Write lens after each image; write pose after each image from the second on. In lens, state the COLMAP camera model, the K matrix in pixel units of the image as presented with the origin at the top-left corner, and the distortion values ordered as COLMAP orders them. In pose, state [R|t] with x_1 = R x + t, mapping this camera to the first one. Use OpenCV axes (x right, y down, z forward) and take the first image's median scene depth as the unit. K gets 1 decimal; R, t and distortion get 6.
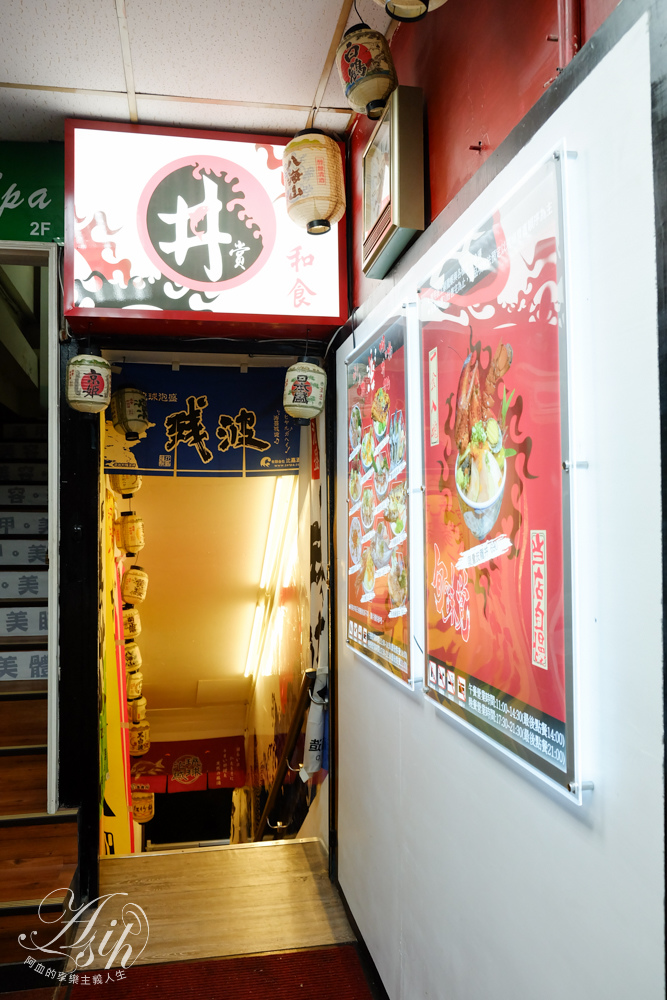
lens RADIAL K [[803.1, 0, 333.1], [0, 803.1, 500.3], [0, 0, 1]] dist [-0.004778, 0.001068]
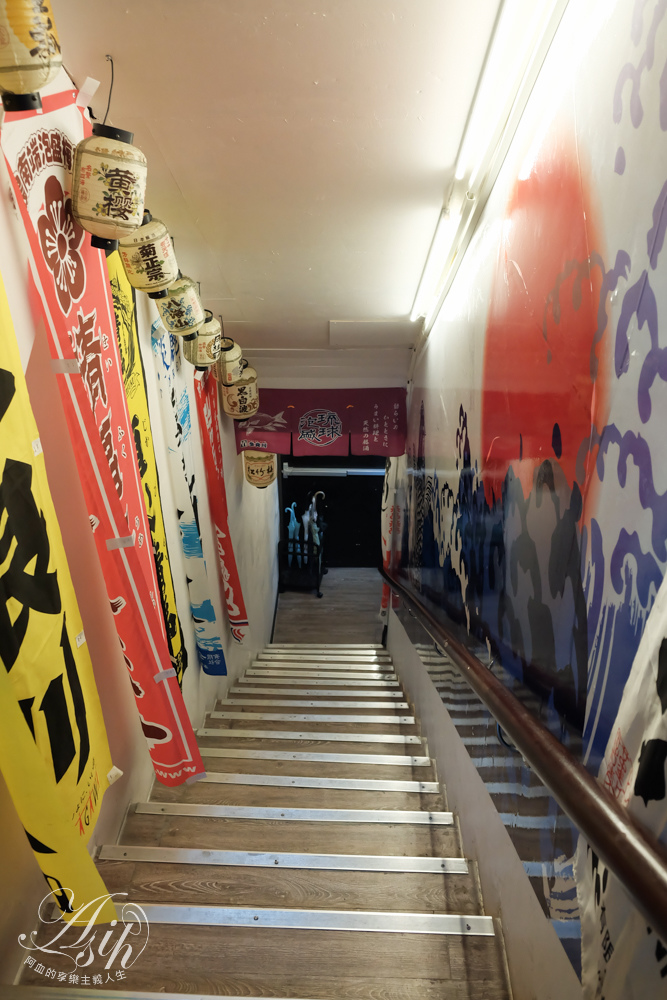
lens RADIAL K [[803.1, 0, 333.1], [0, 803.1, 497.9], [0, 0, 1]] dist [-0.004778, 0.001068]
pose [[0.977447, 0.113177, -0.178290, -0.044373], [0.001871, 0.839590, 0.543218, 0.018205], [0.211170, -0.531300, 0.820443, 0.419308]]
